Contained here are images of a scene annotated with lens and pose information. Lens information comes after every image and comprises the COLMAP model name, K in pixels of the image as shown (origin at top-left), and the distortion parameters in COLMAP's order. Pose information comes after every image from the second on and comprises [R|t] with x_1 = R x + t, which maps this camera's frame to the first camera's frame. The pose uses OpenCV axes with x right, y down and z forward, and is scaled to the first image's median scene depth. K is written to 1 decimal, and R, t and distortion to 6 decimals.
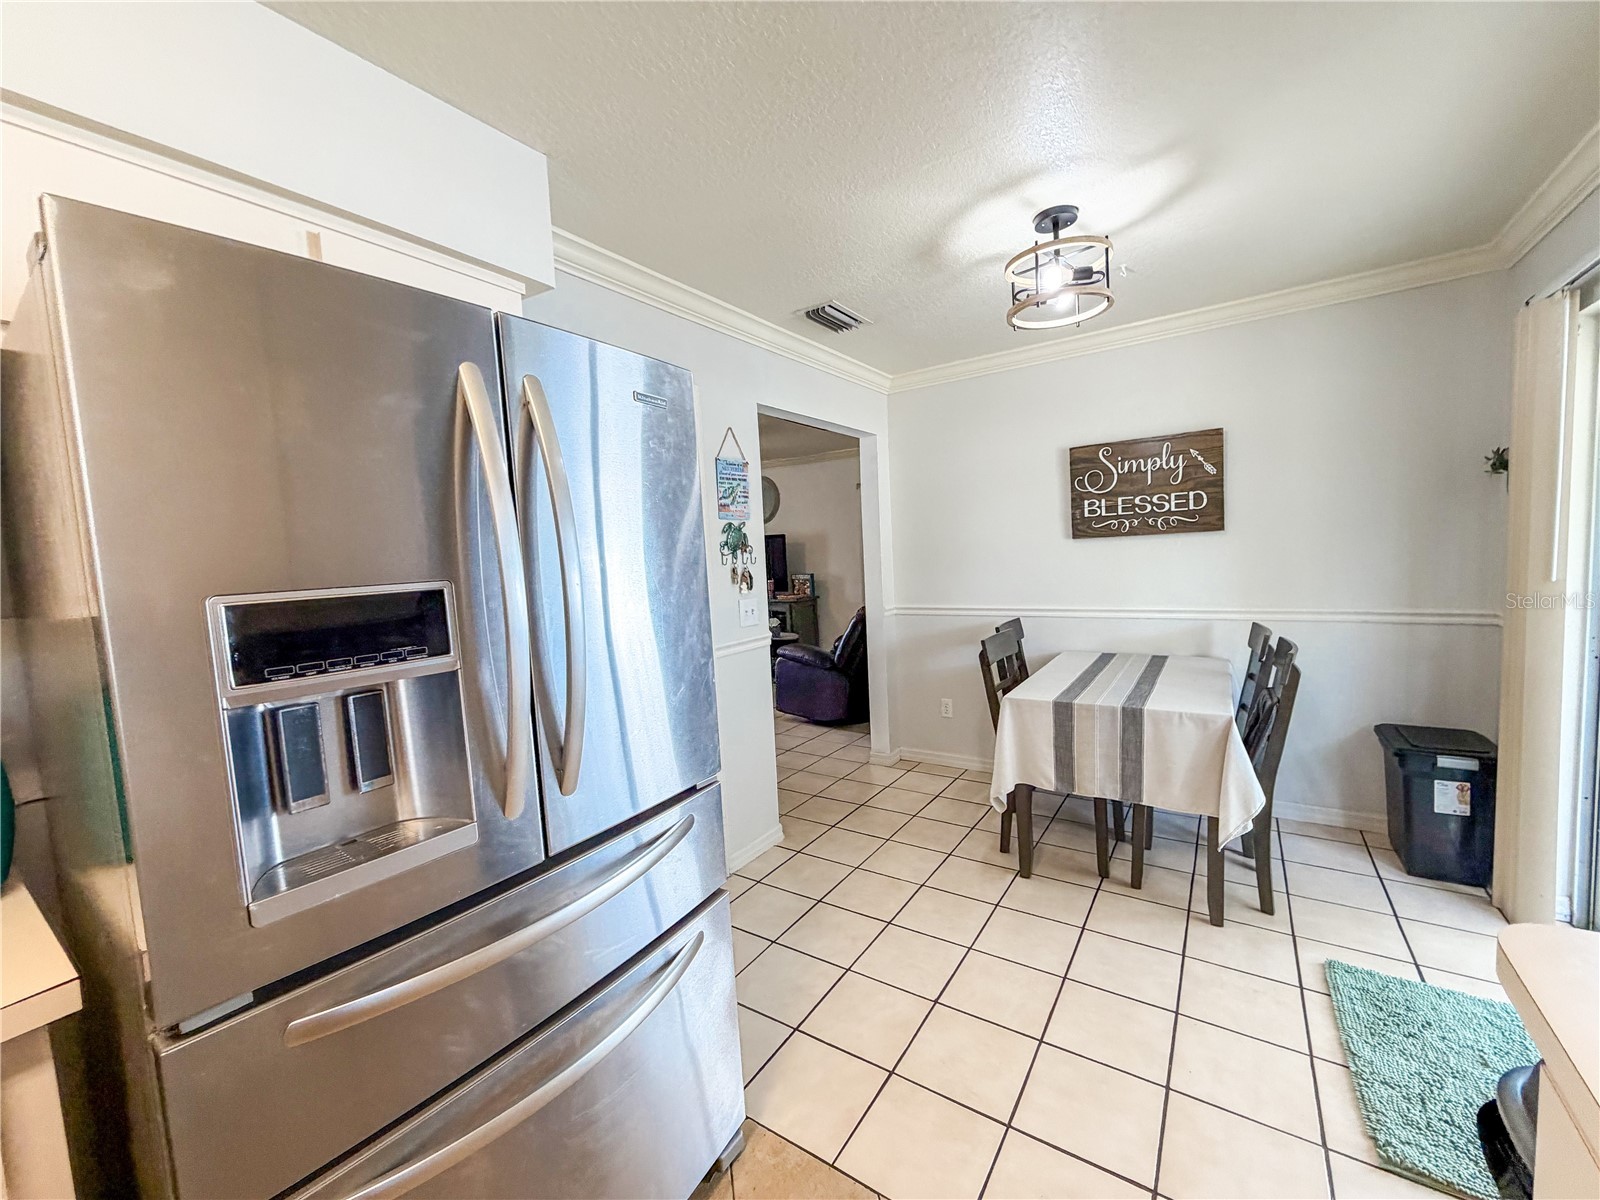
lens RADIAL K [[640.2, 0, 798.2], [0, 640.2, 601.4], [0, 0, 1]] dist [-0.000860, -0.000325]
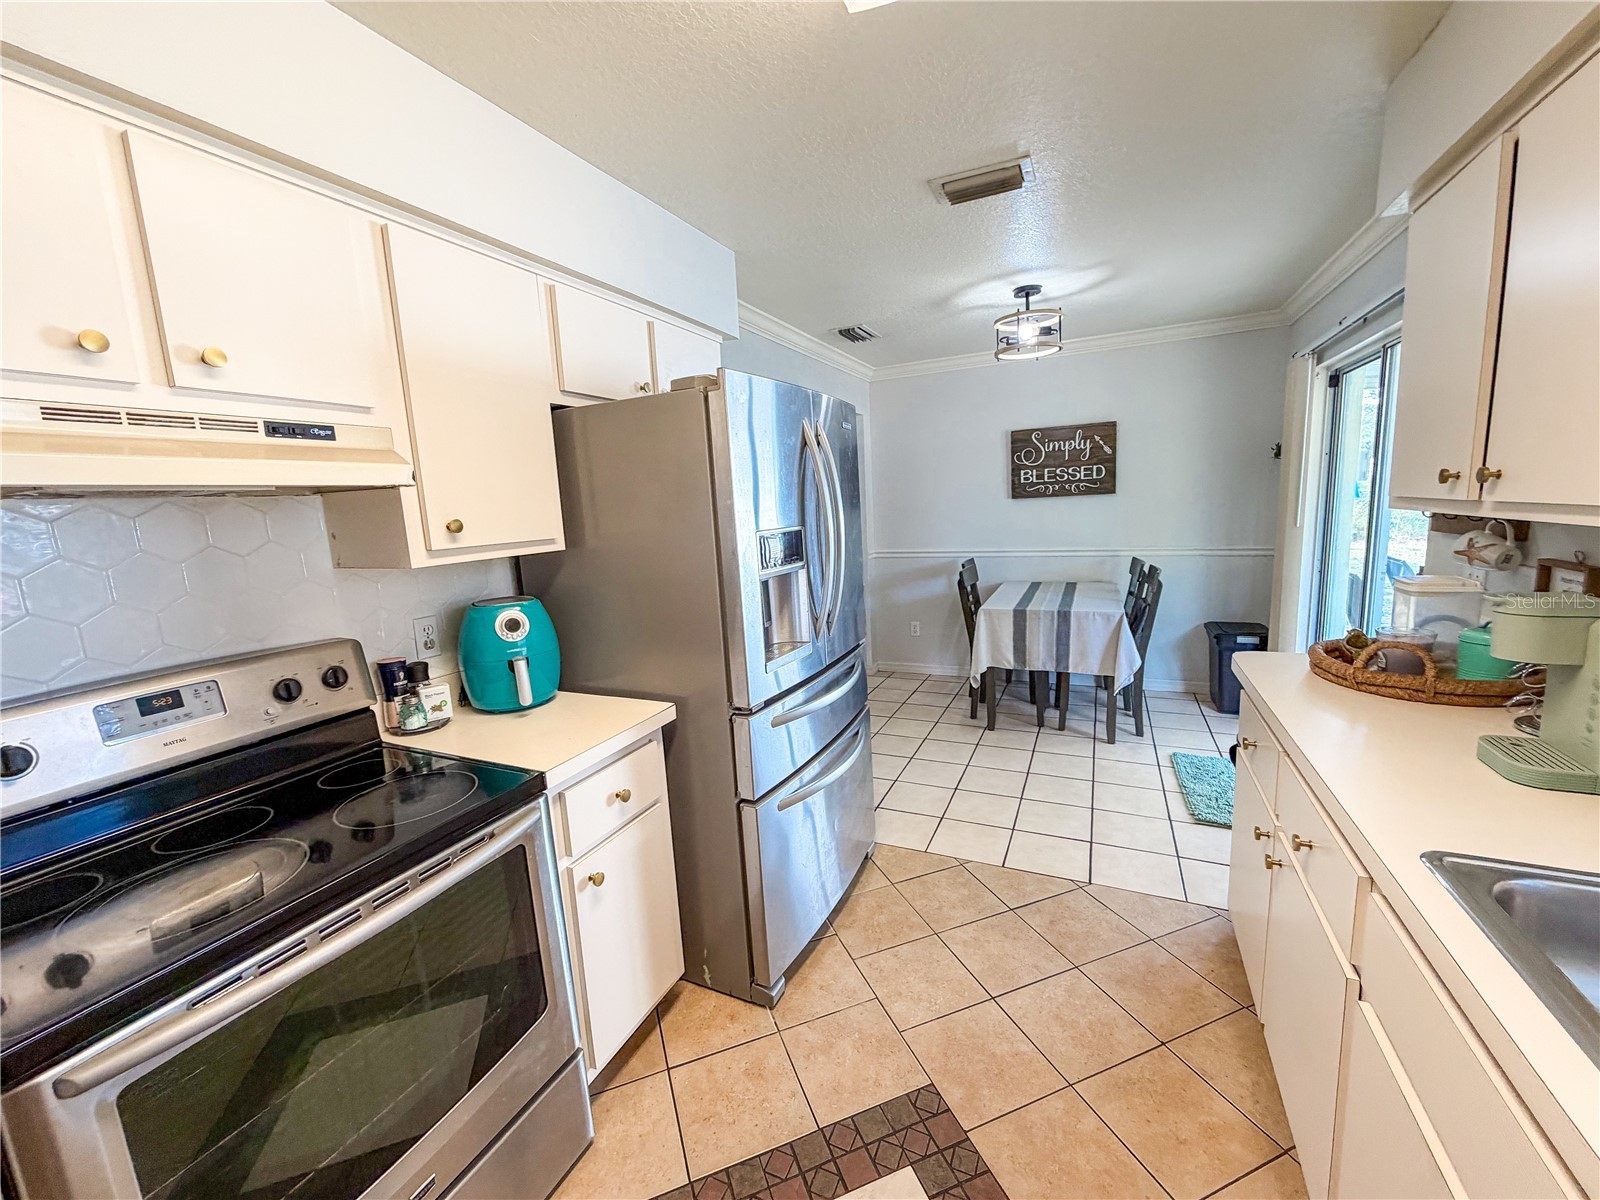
lens RADIAL K [[640.2, 0, 798.2], [0, 640.2, 601.4], [0, 0, 1]] dist [-0.000860, -0.000325]
pose [[0.987606, -0.024242, 0.155071, -0.307991], [0.013458, 0.997441, 0.070217, 0.023373], [-0.156376, -0.067260, 0.985405, -0.370566]]
